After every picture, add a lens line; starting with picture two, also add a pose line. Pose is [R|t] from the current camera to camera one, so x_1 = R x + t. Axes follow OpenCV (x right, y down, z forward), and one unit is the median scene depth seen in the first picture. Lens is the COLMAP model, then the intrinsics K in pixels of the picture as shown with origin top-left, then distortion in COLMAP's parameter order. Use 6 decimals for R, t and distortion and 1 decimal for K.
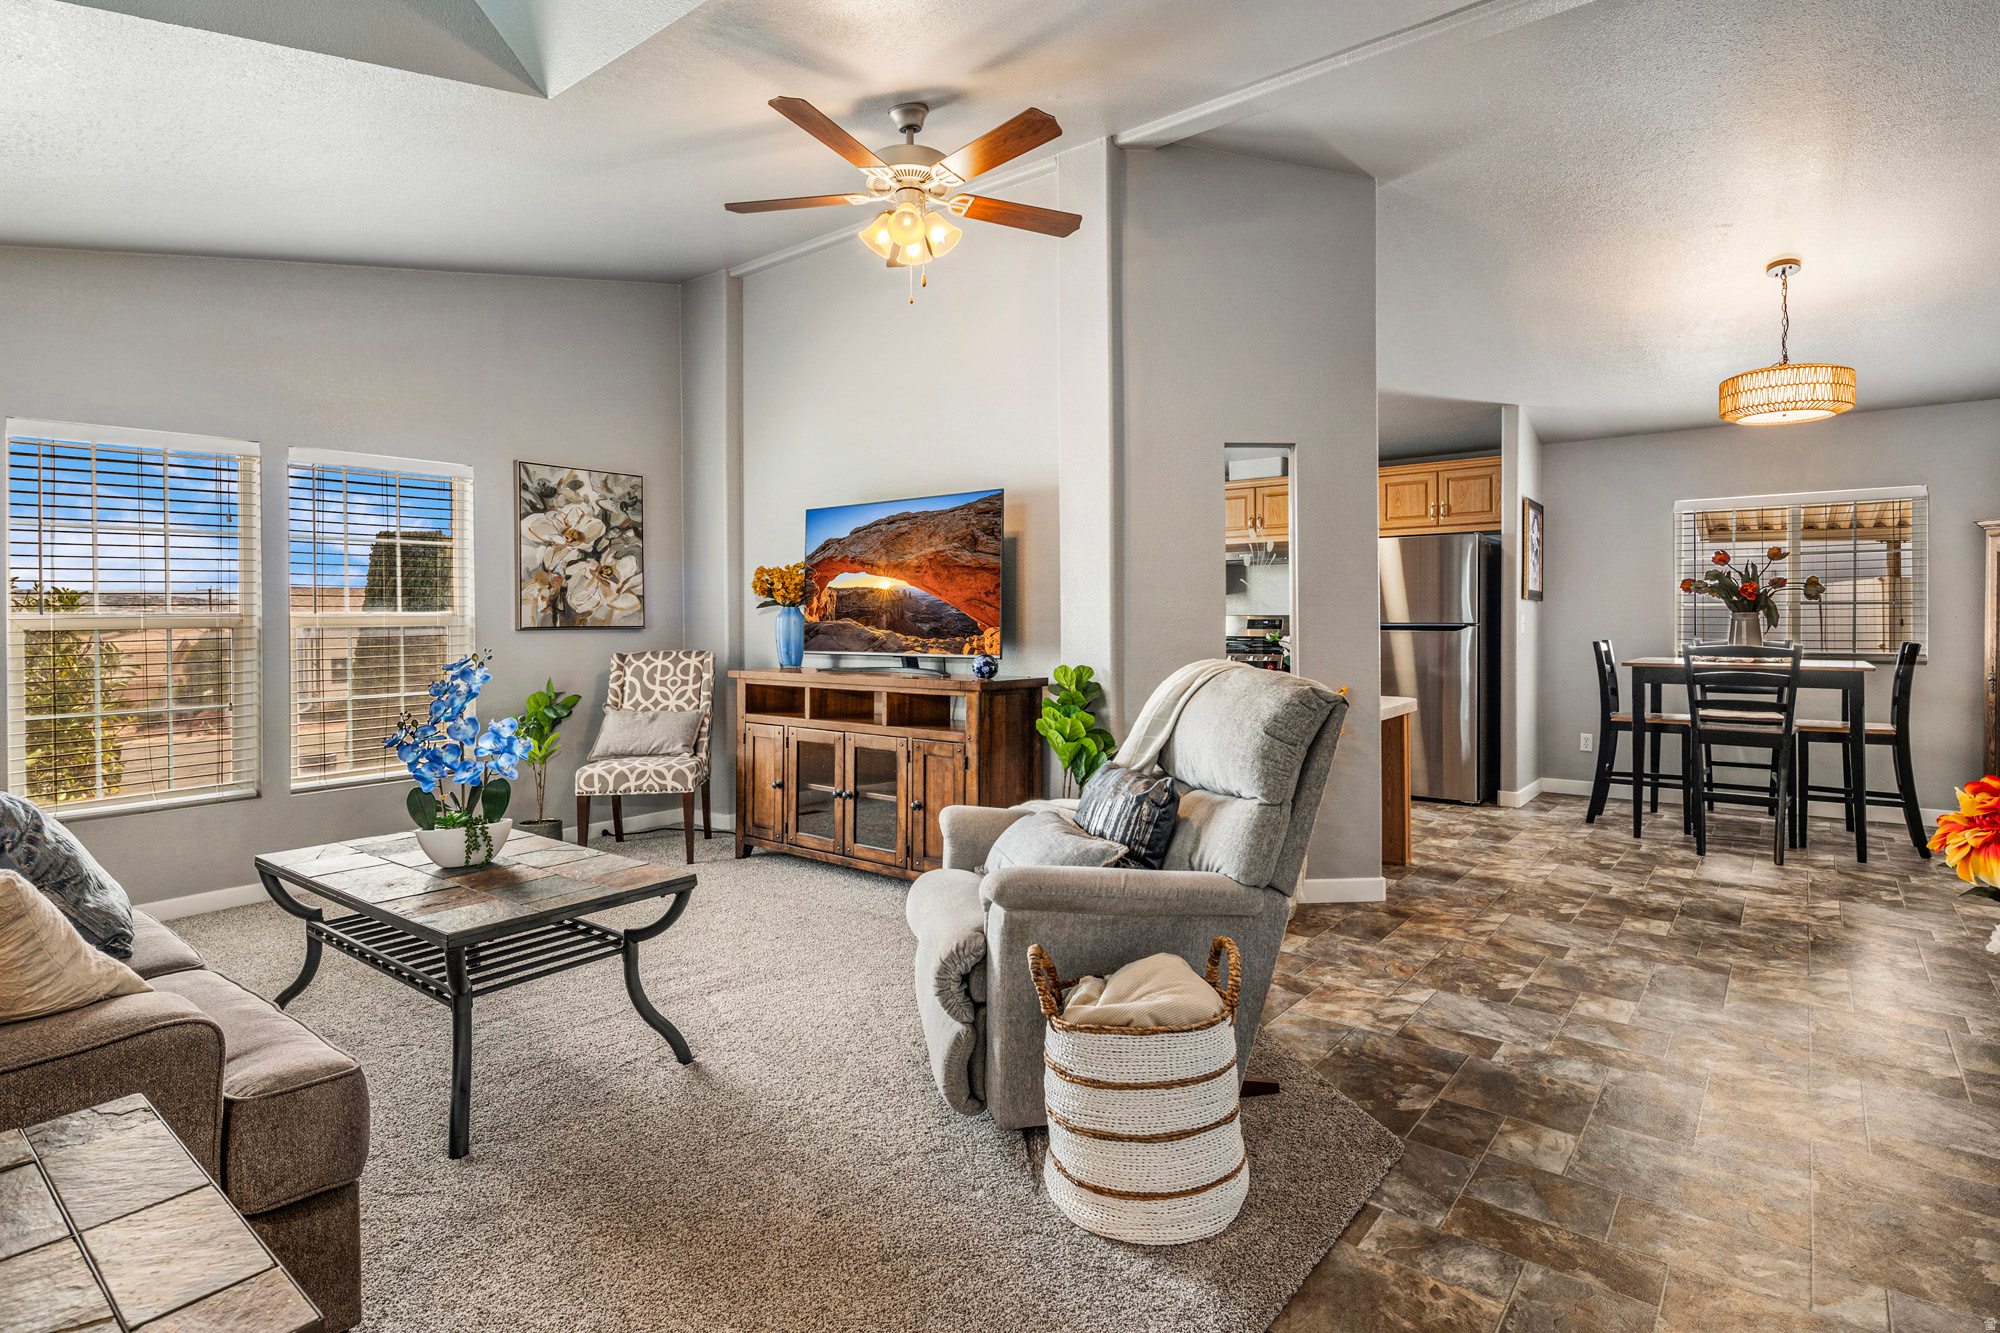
lens RADIAL K [[981.8, 0, 997.0], [0, 981.8, 631.1], [0, 0, 1]] dist [0.012771, -0.000731]
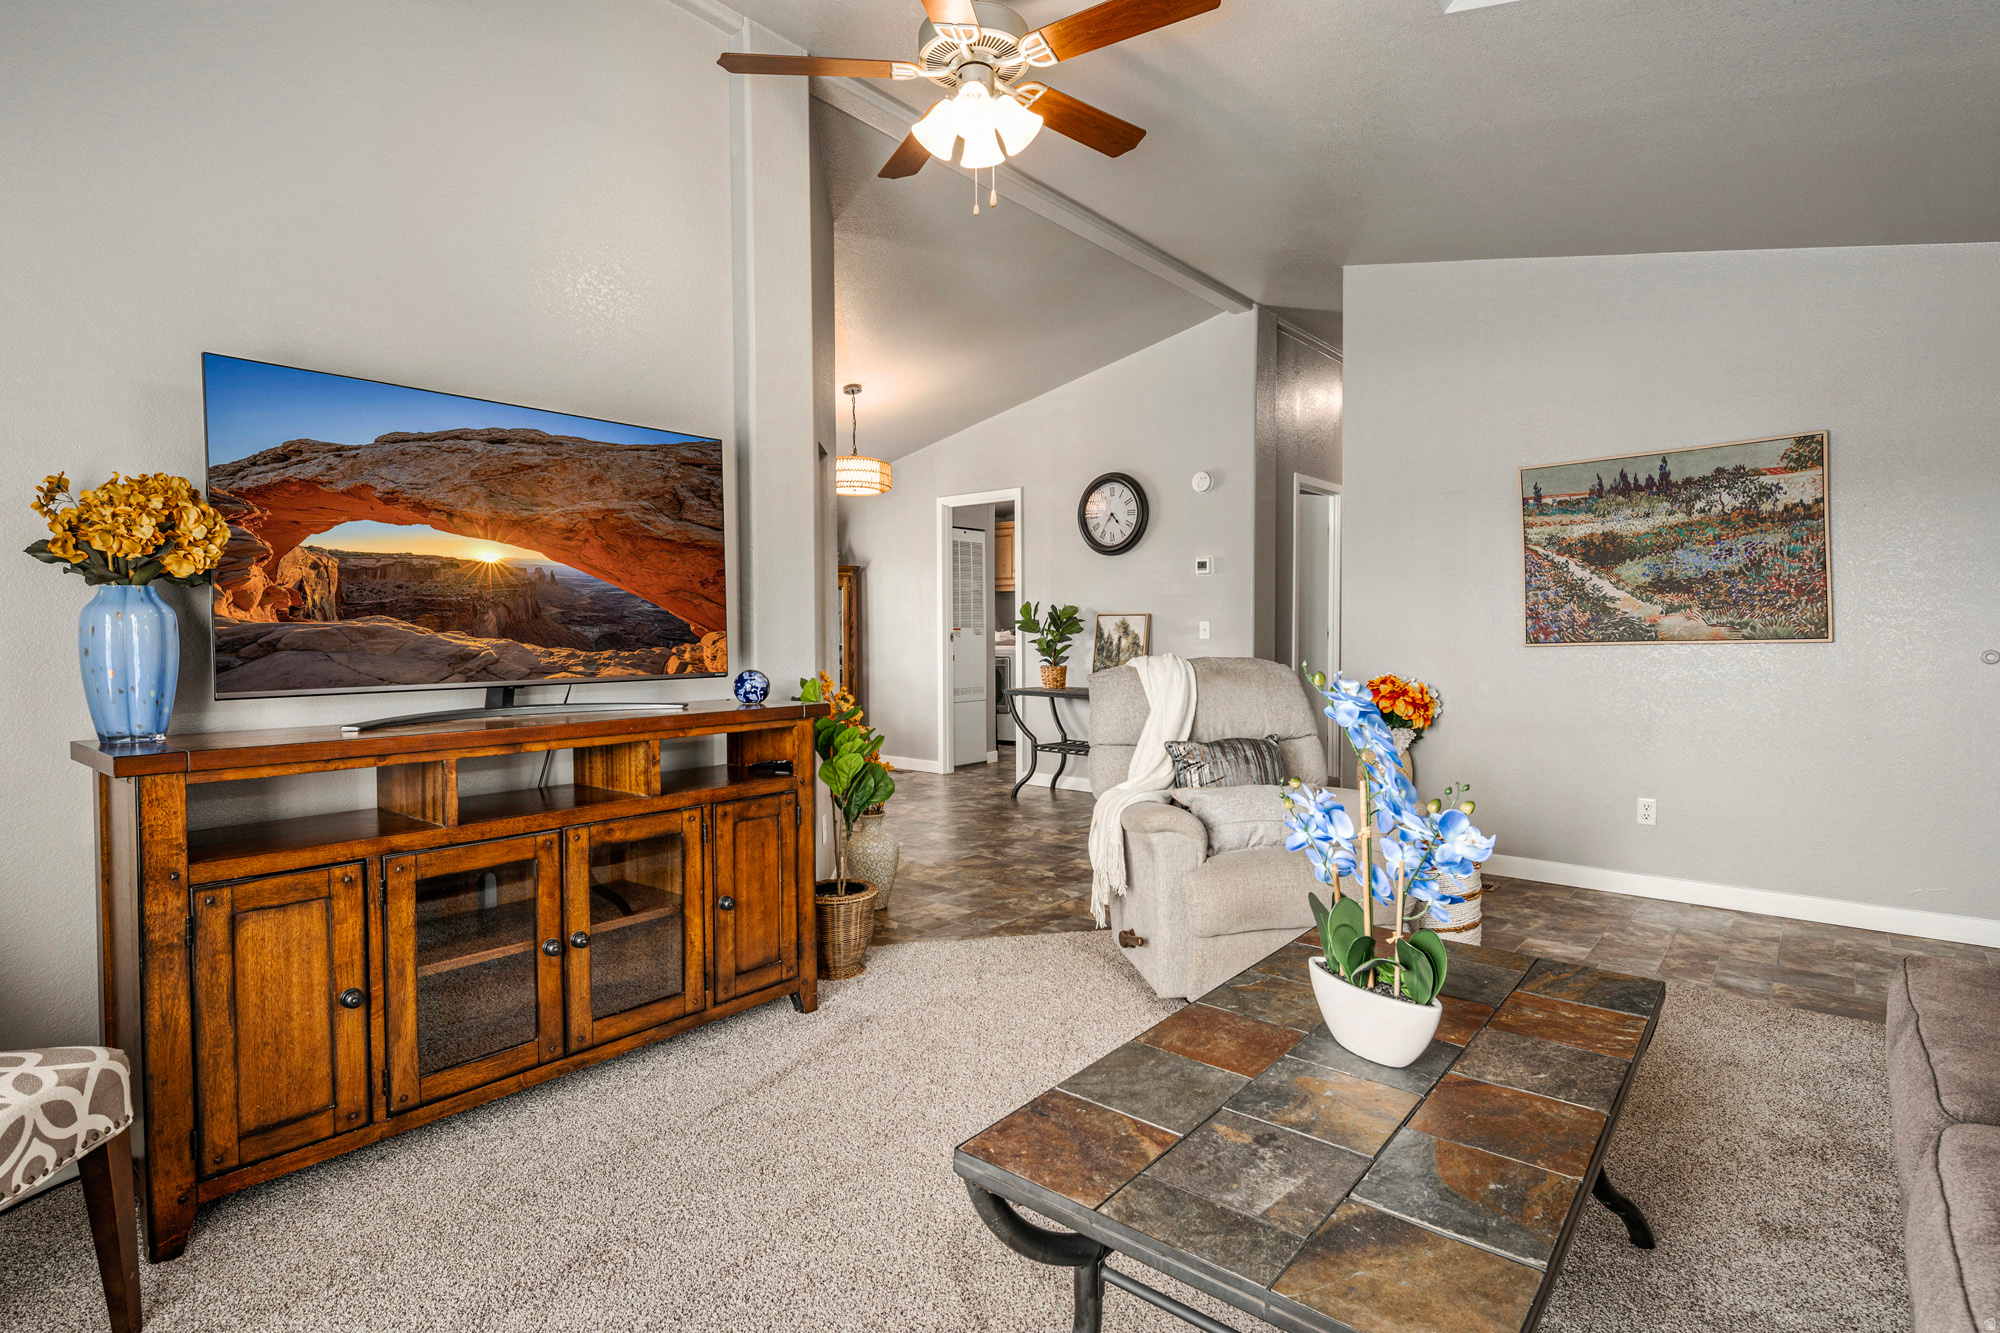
lens RADIAL K [[980.6, 0, 1000.0], [0, 980.6, 666.5], [0, 0, 1]] dist [-0.001366, -0.000031]
pose [[0.050236, -0.039542, 0.997954, -0.657199], [0.013374, 0.999153, 0.038916, -0.003204], [-0.998648, 0.011392, 0.050723, 0.713111]]
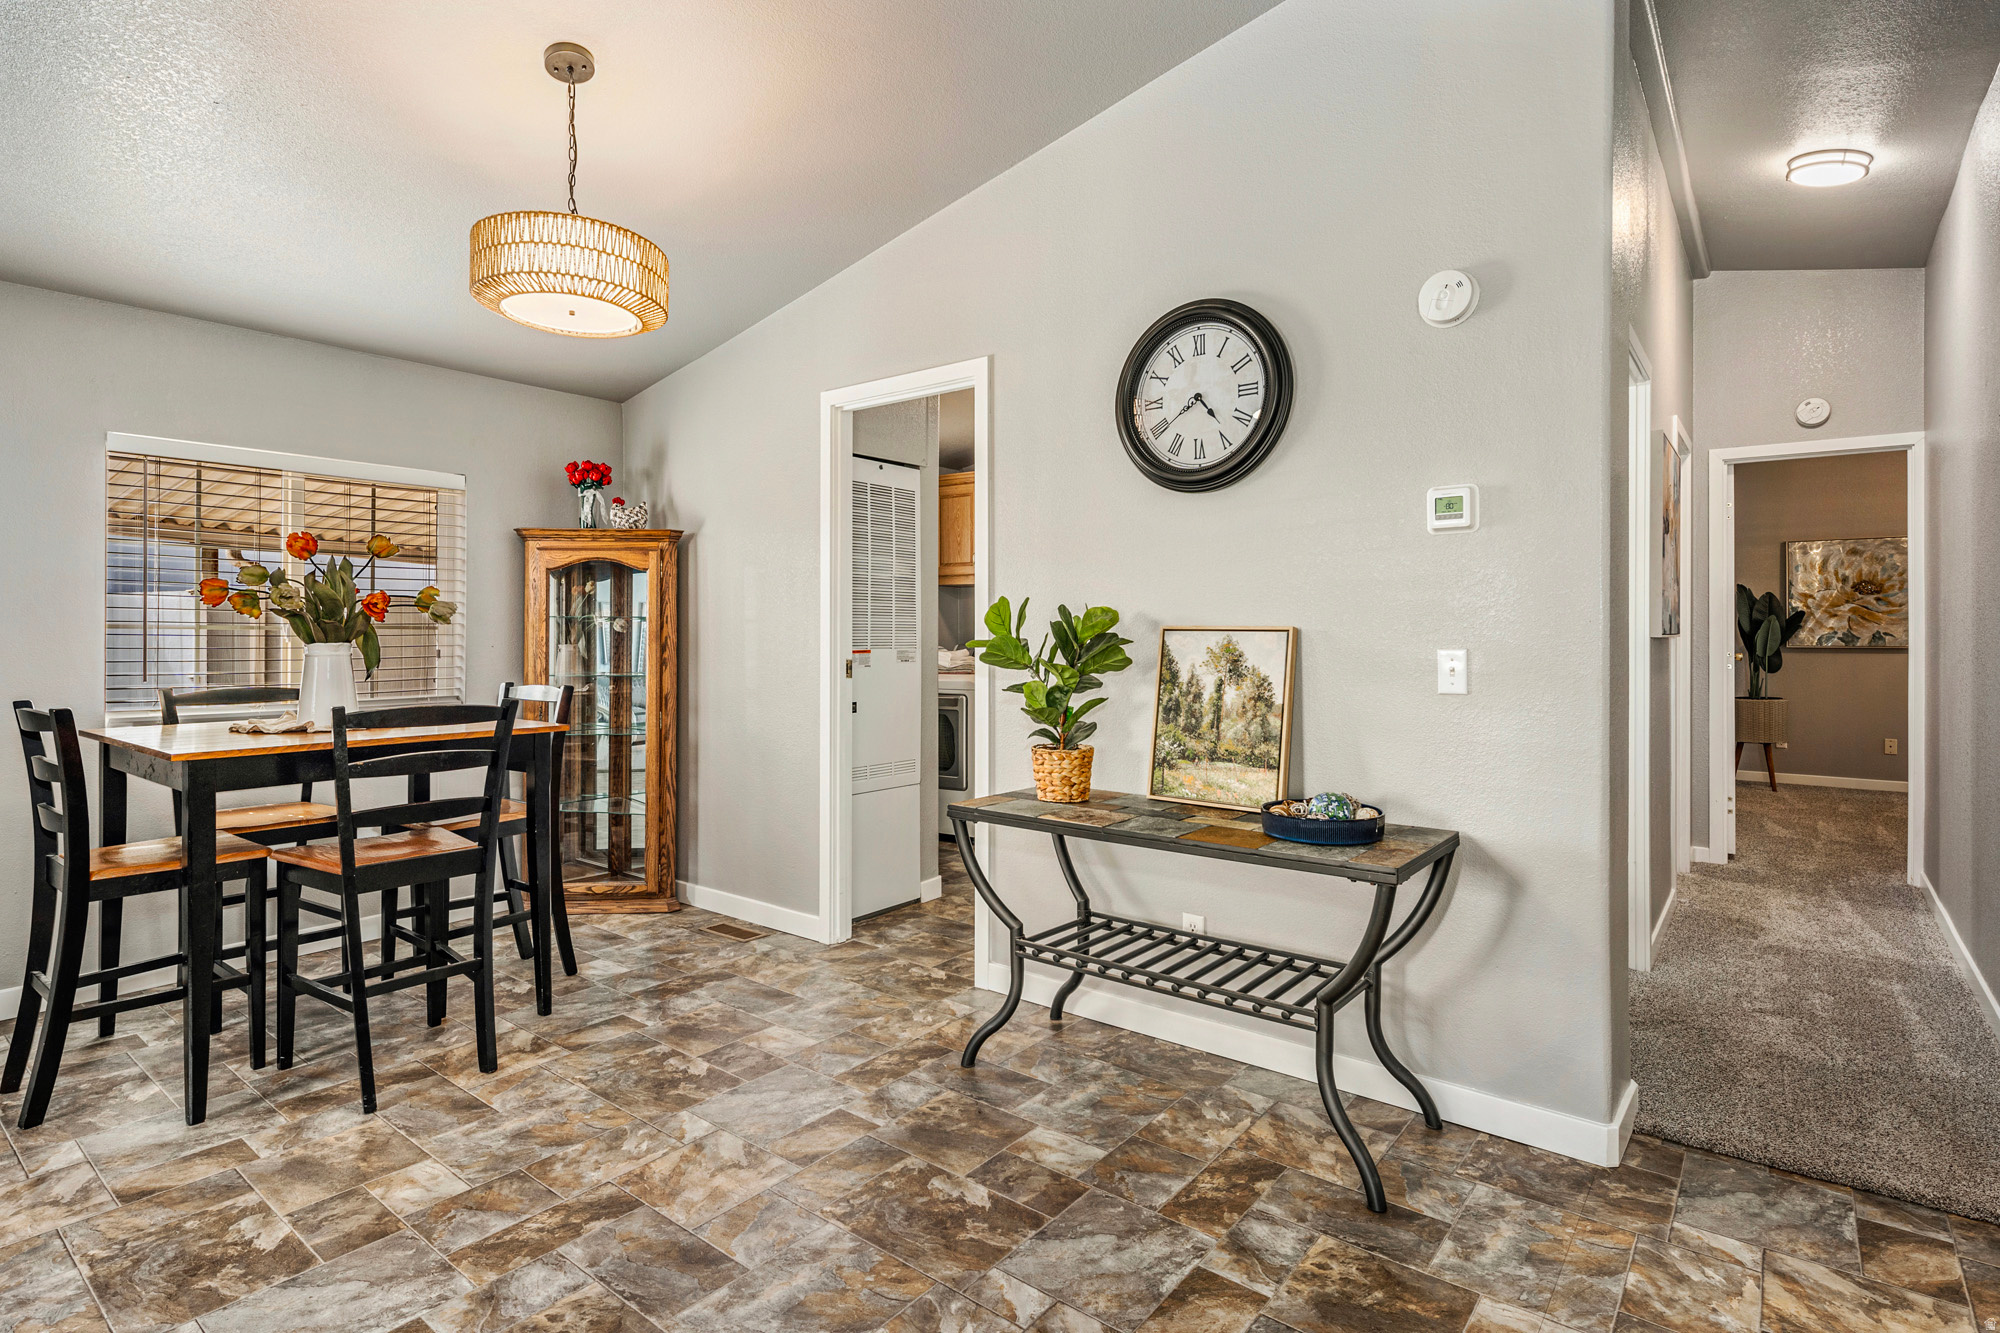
lens RADIAL K [[1009.8, 0, 1000.0], [0, 1009.8, 666.5], [0, 0, 1]] dist [-0.003273, -0.001423]
pose [[0.010886, -0.034315, 0.999352, -0.108916], [0.006726, 0.999391, 0.034243, -0.014624], [-0.999918, 0.006349, 0.011110, 0.731109]]
